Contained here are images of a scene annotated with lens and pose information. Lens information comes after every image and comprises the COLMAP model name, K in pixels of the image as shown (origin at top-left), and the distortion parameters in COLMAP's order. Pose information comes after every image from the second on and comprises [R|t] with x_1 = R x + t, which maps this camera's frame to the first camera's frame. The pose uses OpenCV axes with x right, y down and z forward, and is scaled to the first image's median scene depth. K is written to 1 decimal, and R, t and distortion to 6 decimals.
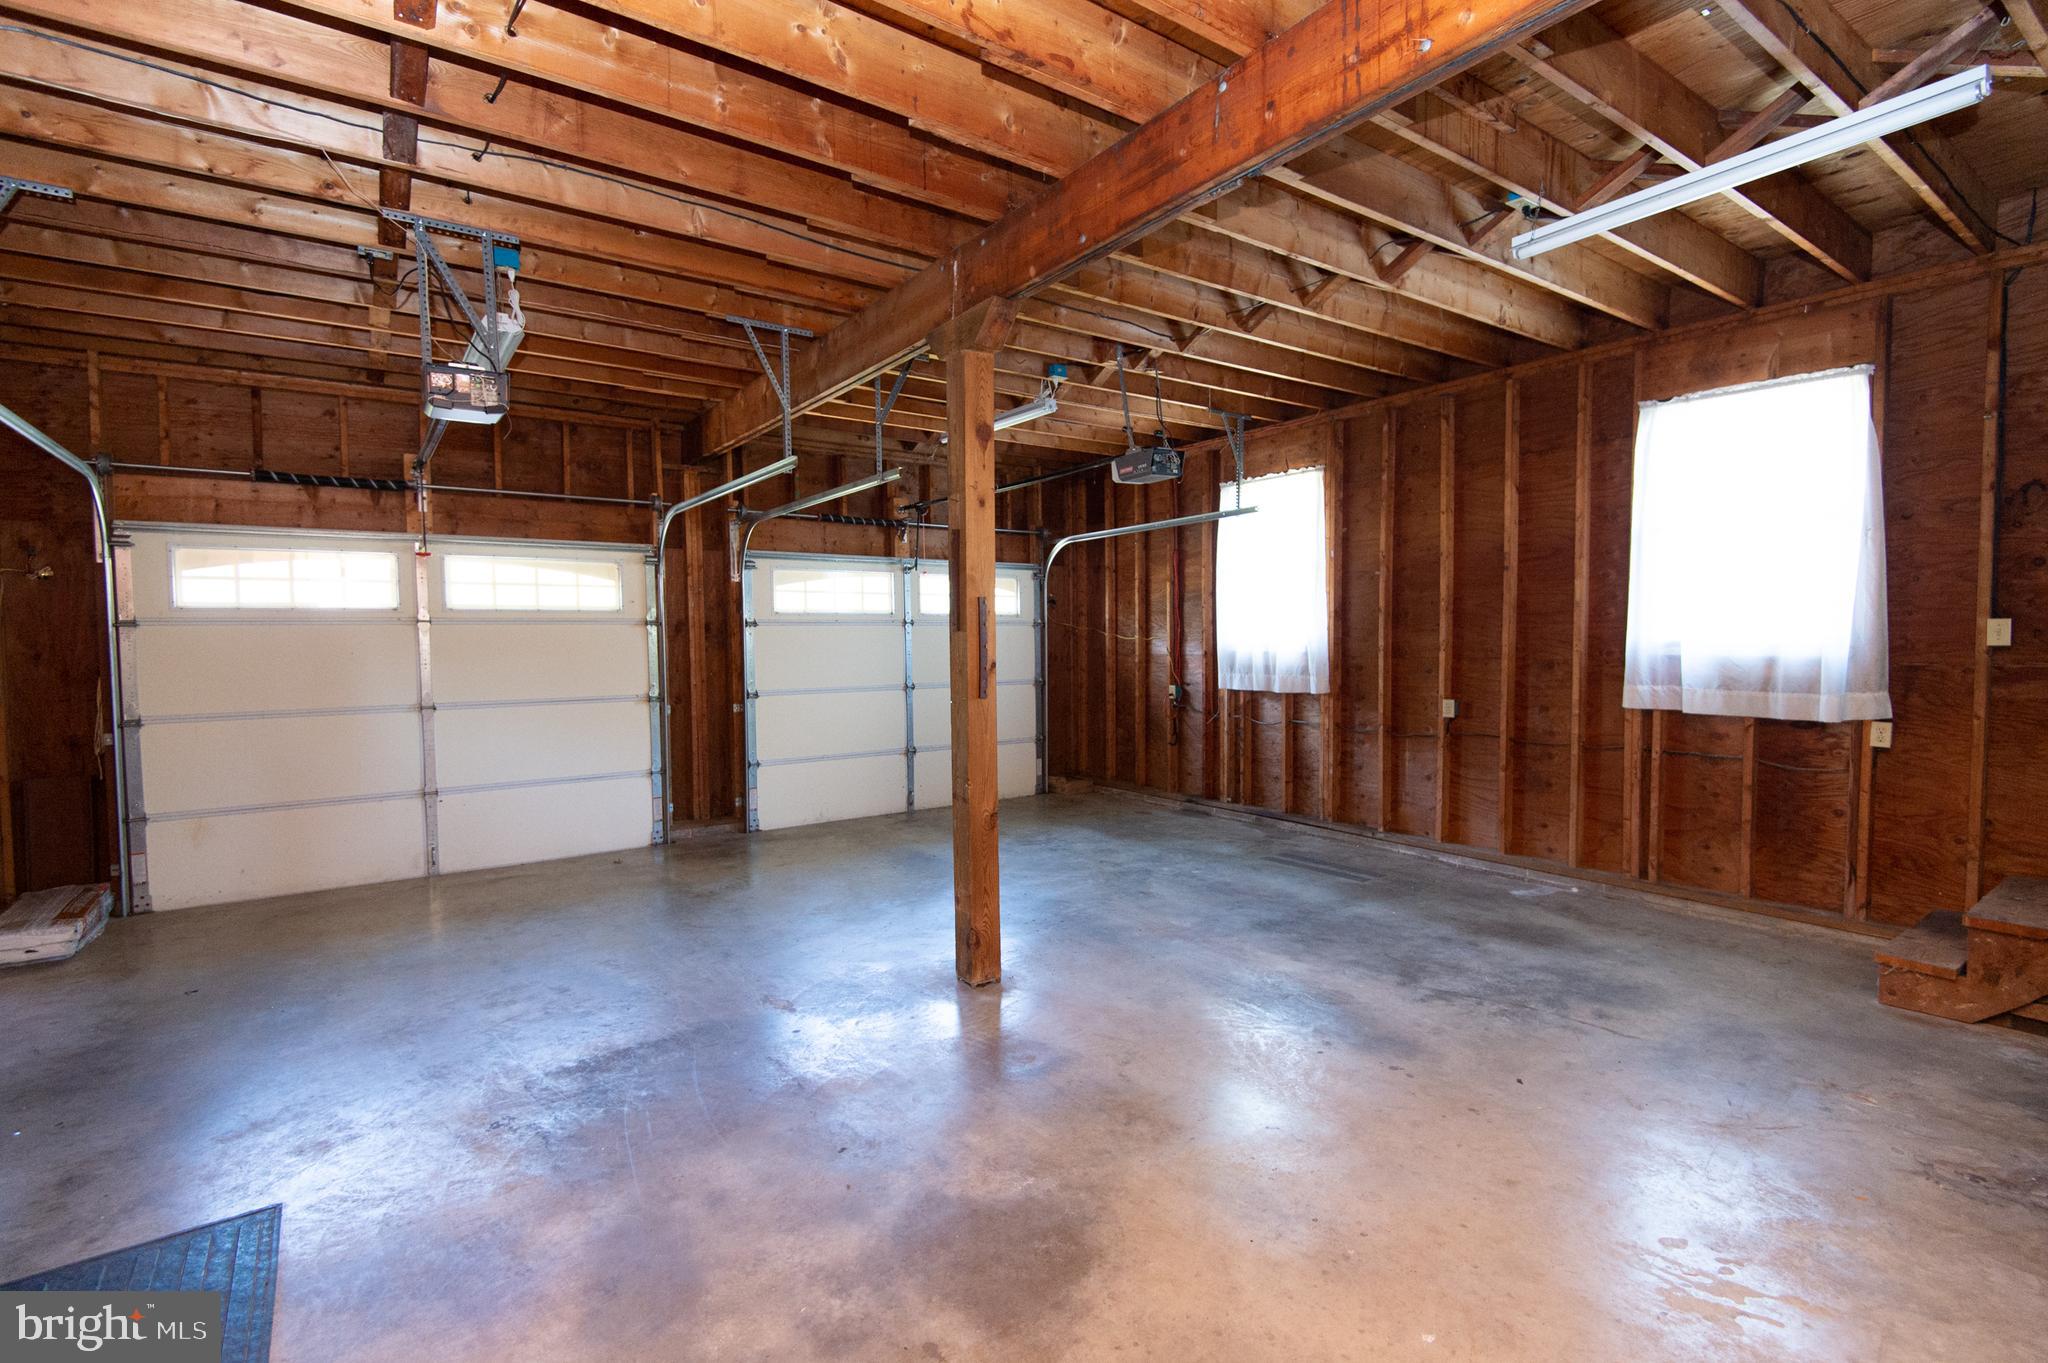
lens RADIAL K [[930.7, 0, 1024.0], [0, 930.7, 681.5], [0, 0, 1]] dist [0.040904, -0.032280]
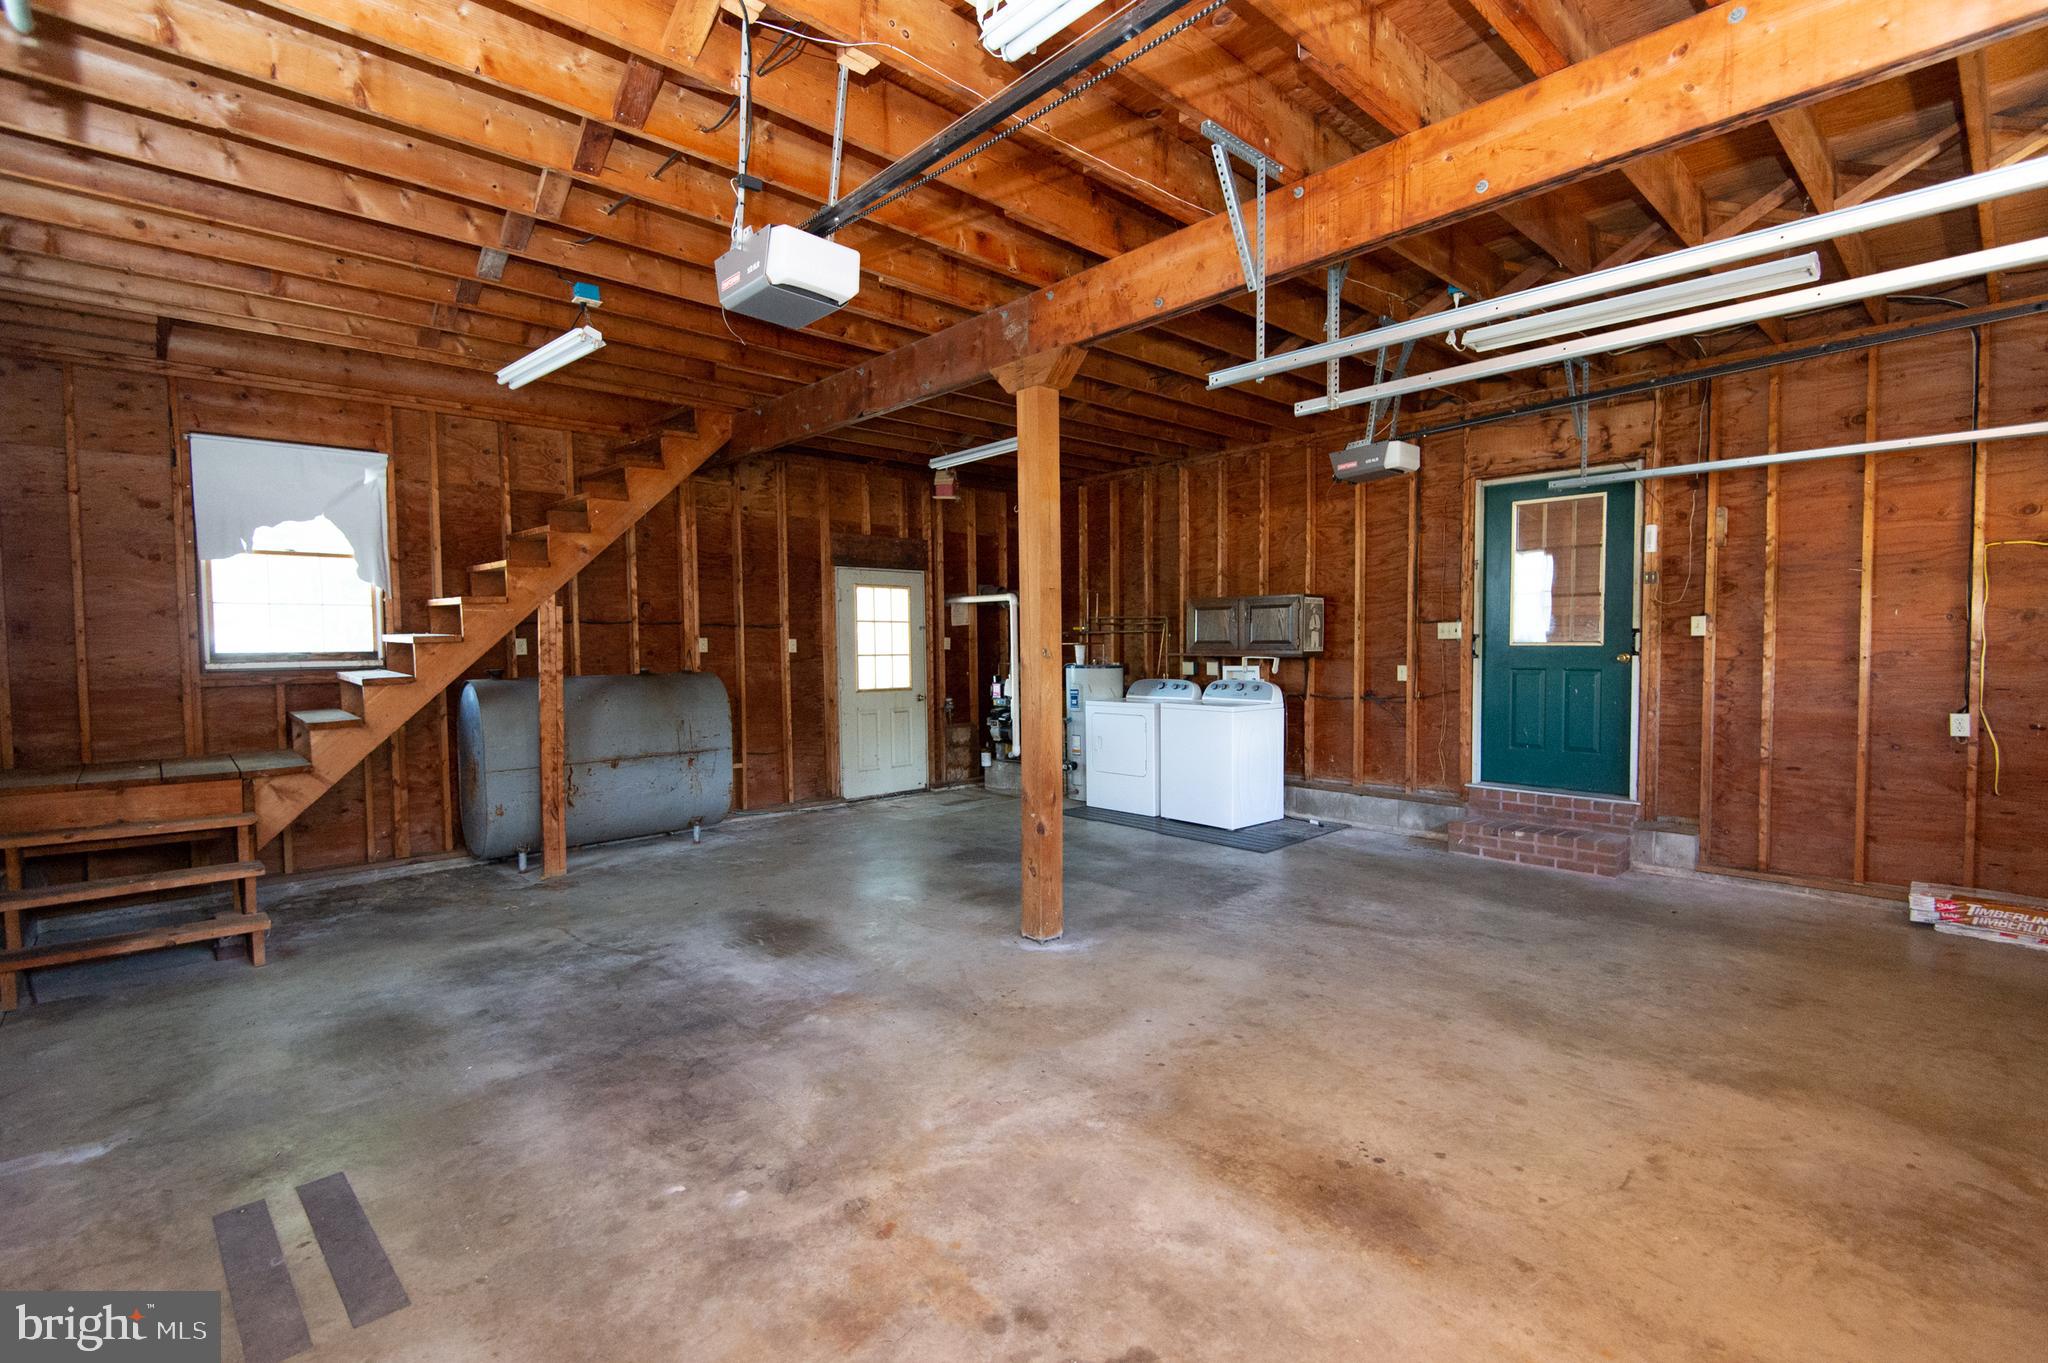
lens RADIAL K [[930.7, 0, 1024.0], [0, 930.7, 681.5], [0, 0, 1]] dist [0.040904, -0.032280]
pose [[-0.991798, 0.025807, -0.125181, 0.101918], [0.014335, 0.995684, 0.091700, -0.086812], [0.127007, 0.089153, -0.987887, 1.946981]]
